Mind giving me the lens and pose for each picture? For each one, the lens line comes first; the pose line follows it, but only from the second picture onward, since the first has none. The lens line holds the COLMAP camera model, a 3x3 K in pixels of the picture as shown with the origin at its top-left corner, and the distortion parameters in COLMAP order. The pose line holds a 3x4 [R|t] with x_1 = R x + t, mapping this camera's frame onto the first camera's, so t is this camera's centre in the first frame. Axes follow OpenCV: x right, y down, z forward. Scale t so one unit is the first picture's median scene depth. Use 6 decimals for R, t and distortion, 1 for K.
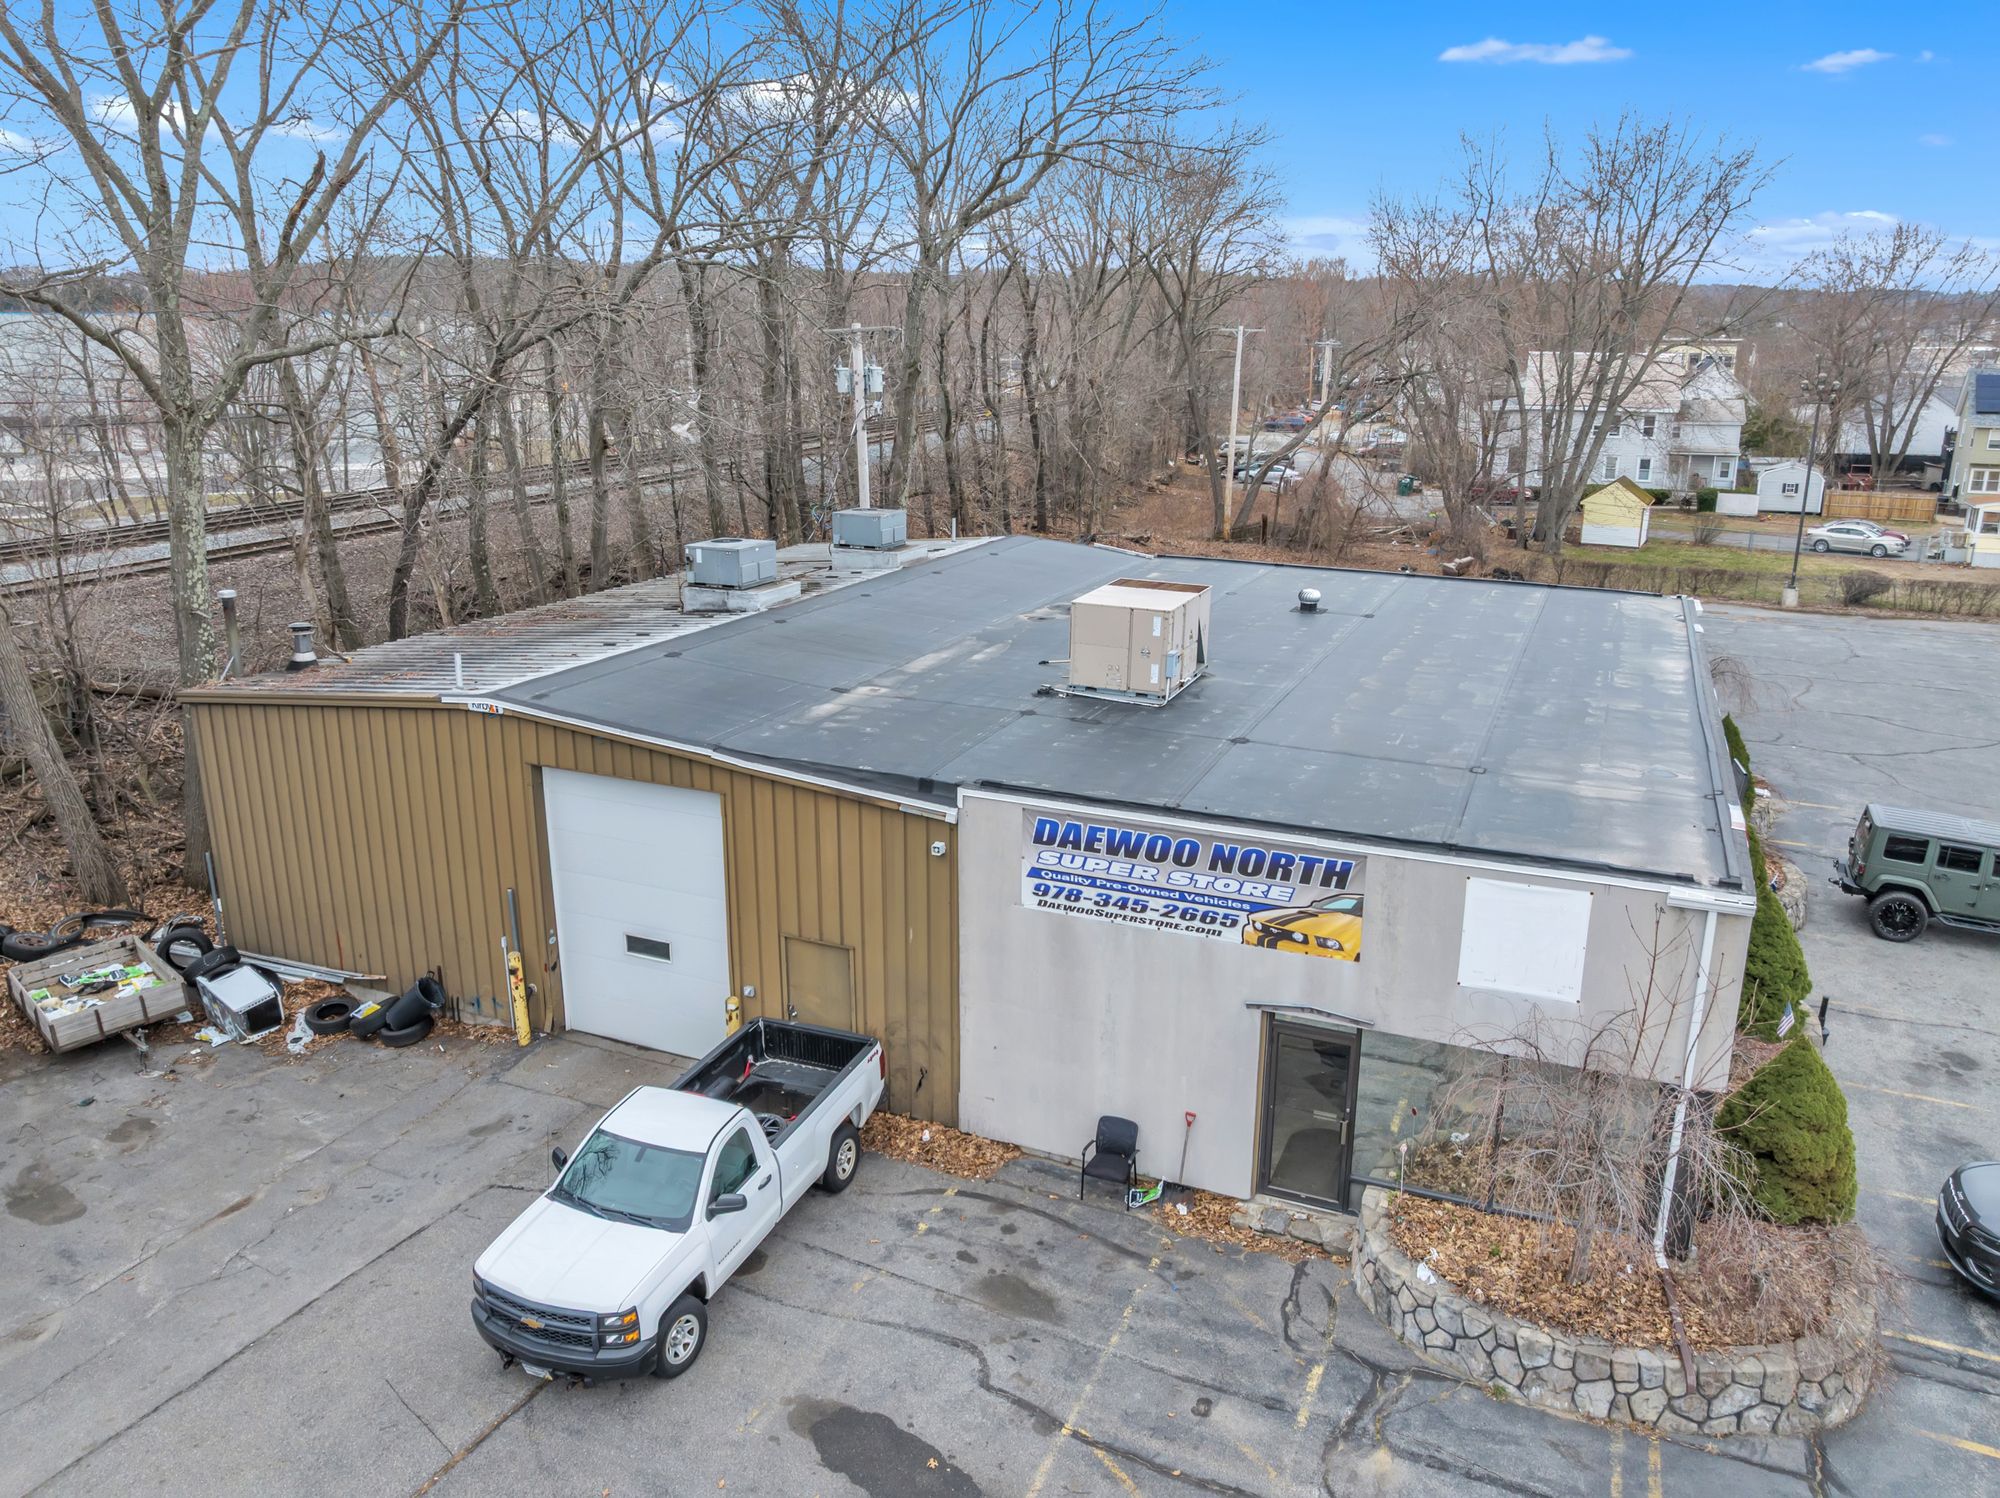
lens RADIAL K [[1420.9, 0, 993.2], [0, 1420.9, 739.2], [0, 0, 1]] dist [-0.042349, 0.004293]
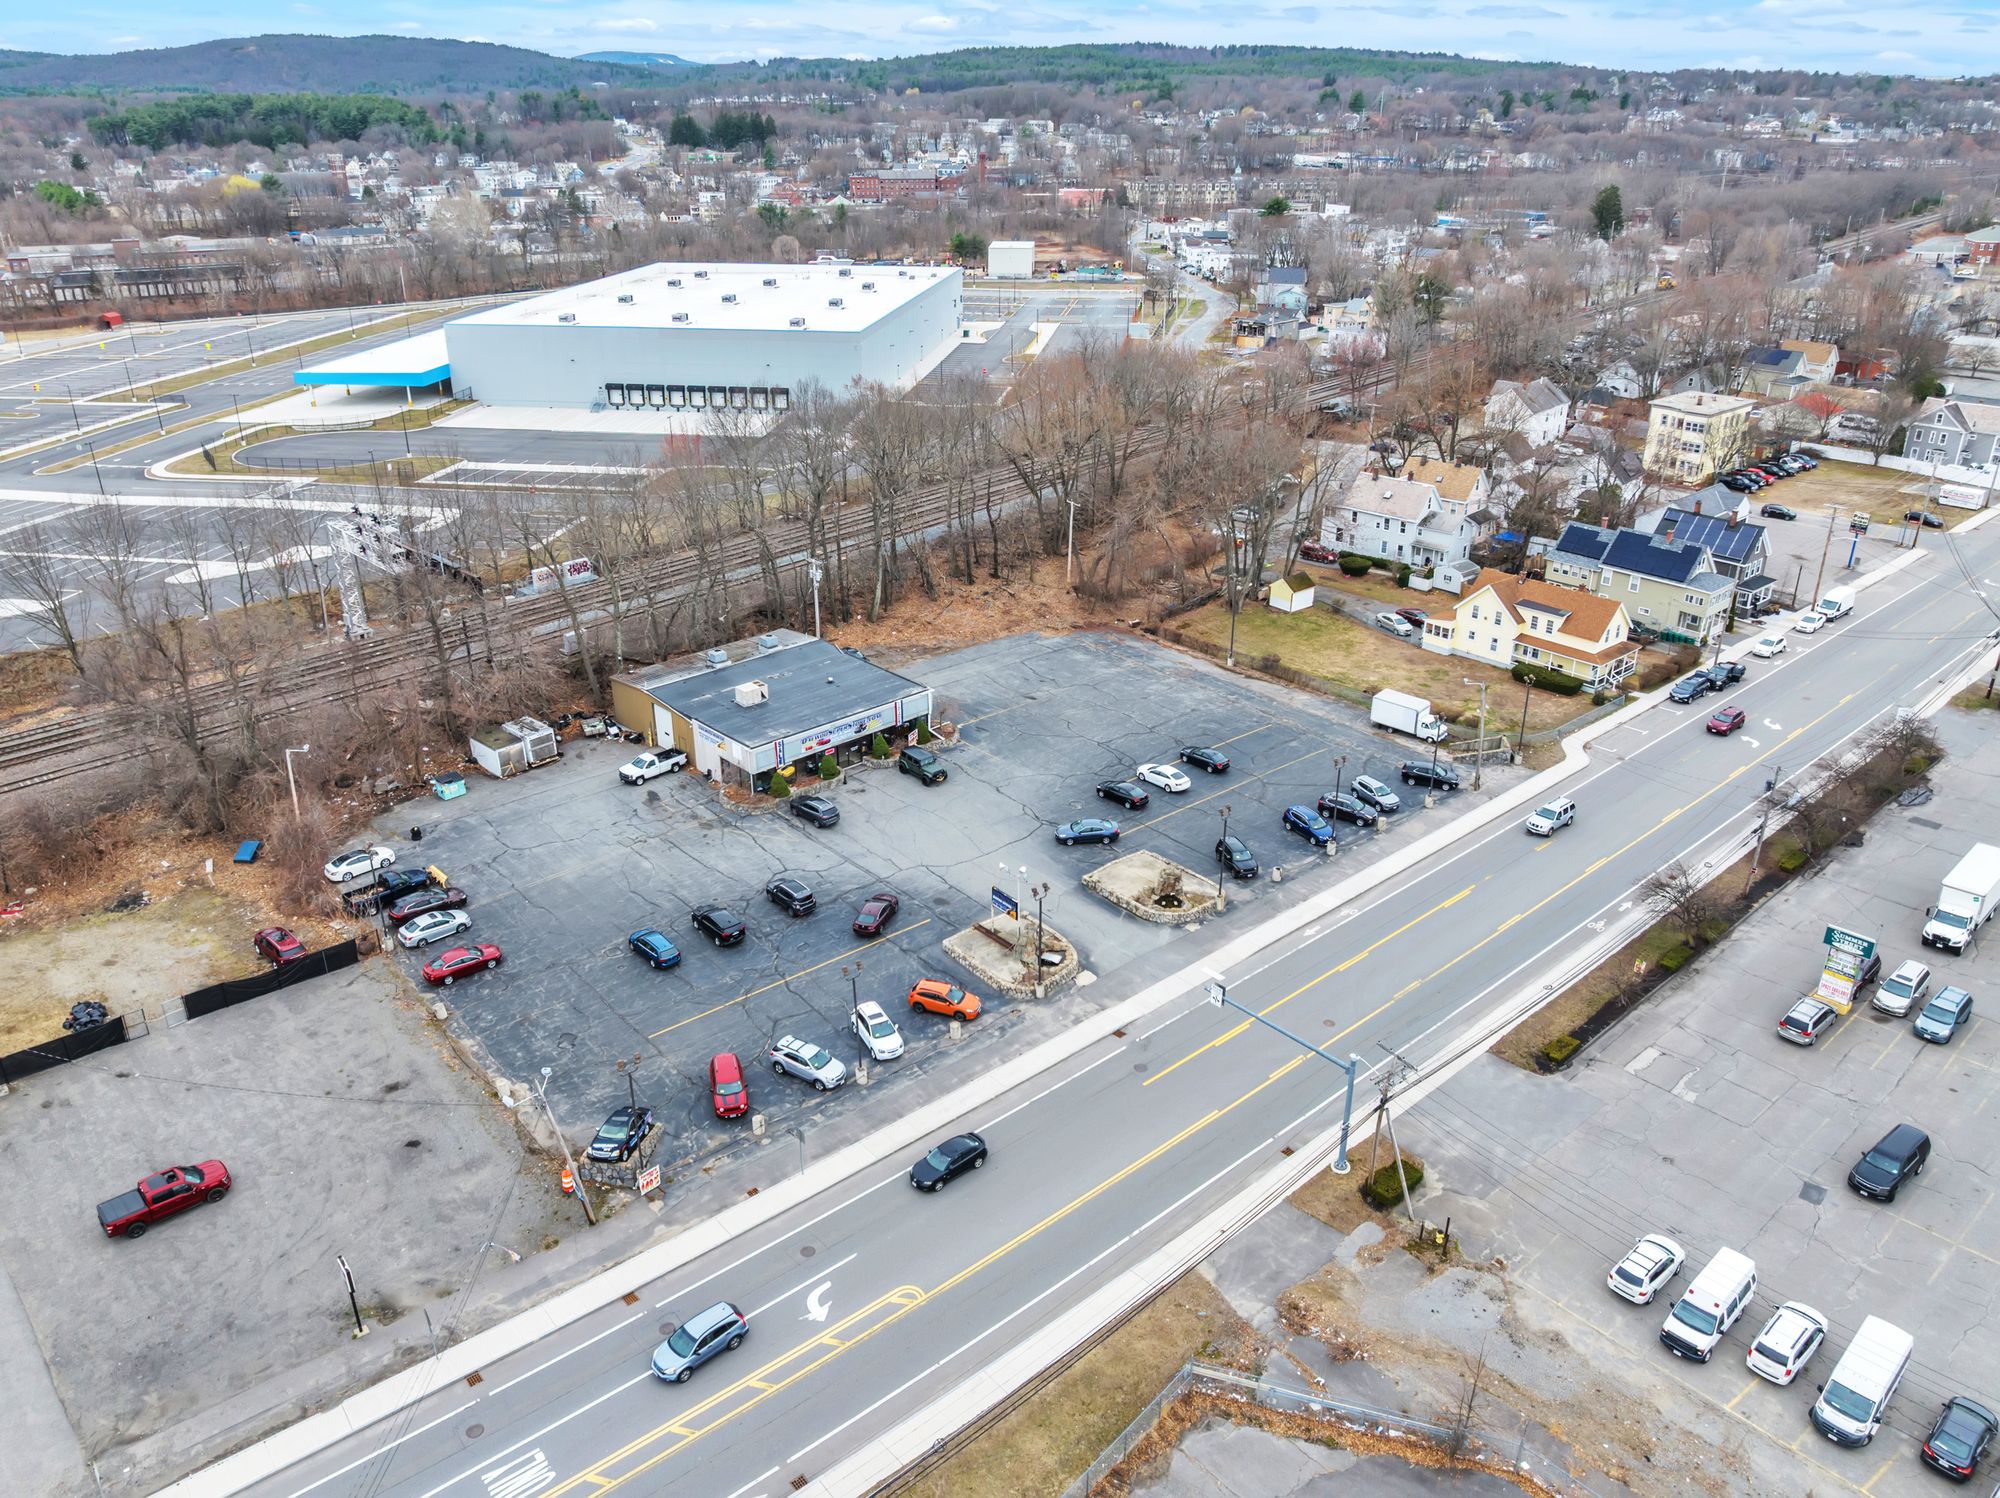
lens RADIAL K [[1420.9, 0, 993.2], [0, 1420.9, 739.2], [0, 0, 1]] dist [-0.042349, 0.004293]
pose [[0.921265, 0.157649, -0.355553, 3.297315], [-0.103712, 0.980643, 0.166082, -1.013225], [0.374853, -0.116130, 0.919782, -4.187403]]
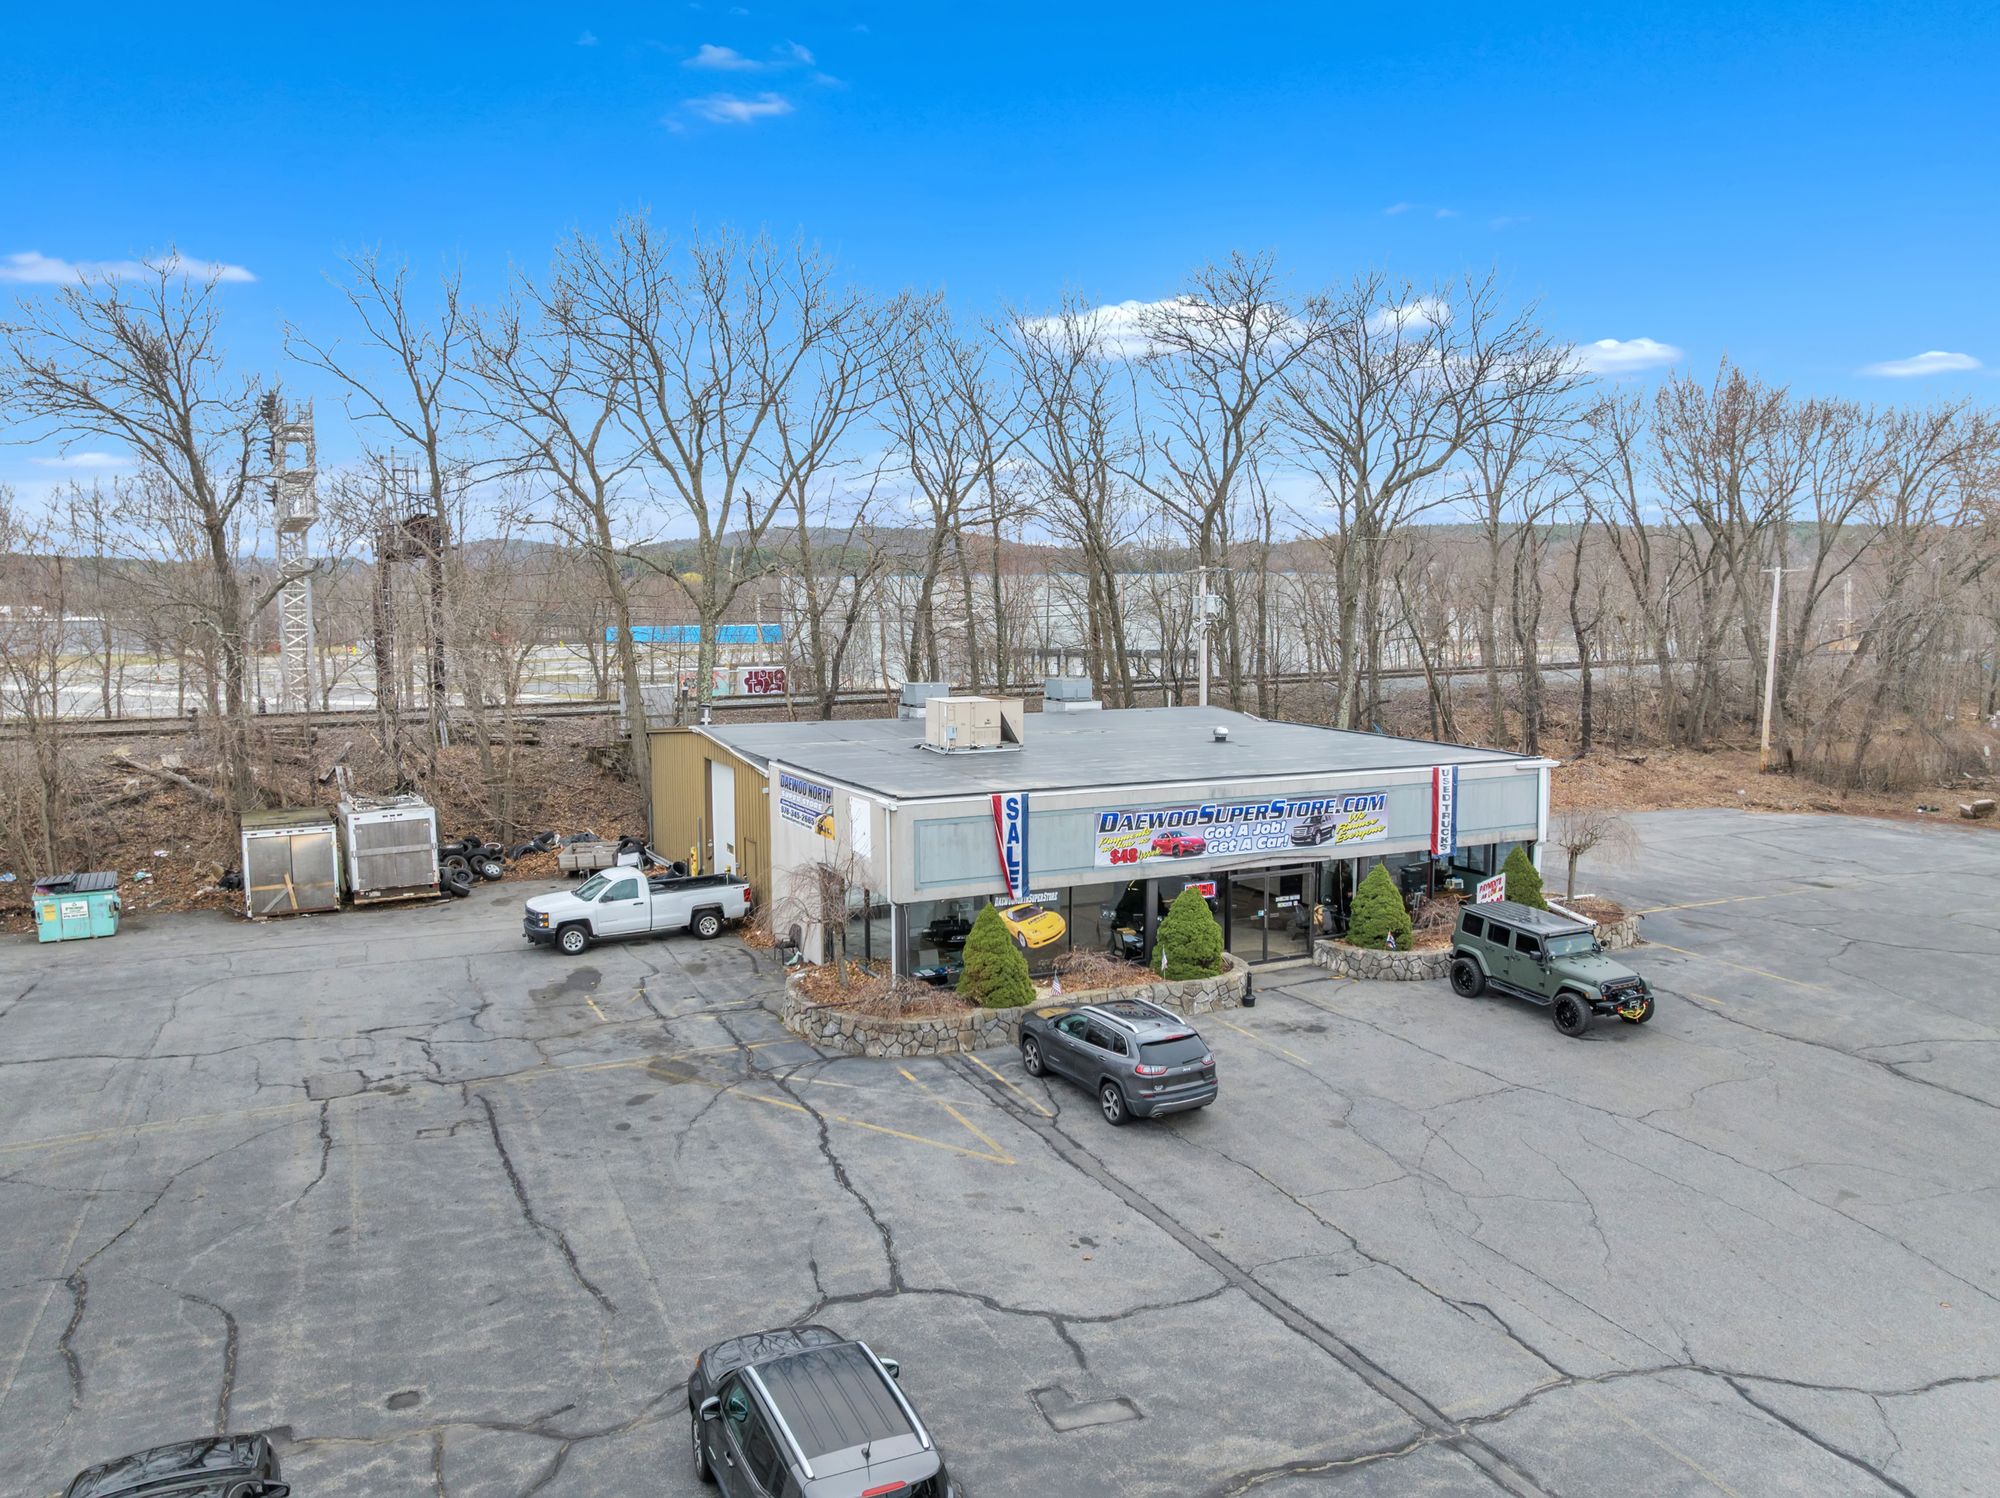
lens RADIAL K [[1424.8, 0, 994.0], [0, 1424.8, 730.1], [0, 0, 1]] dist [-0.036607, -0.005228]
pose [[0.770116, 0.052687, -0.635724, 1.407403], [-0.168287, 0.978059, -0.122804, 0.170975], [0.615306, 0.201557, 0.762085, -0.402723]]
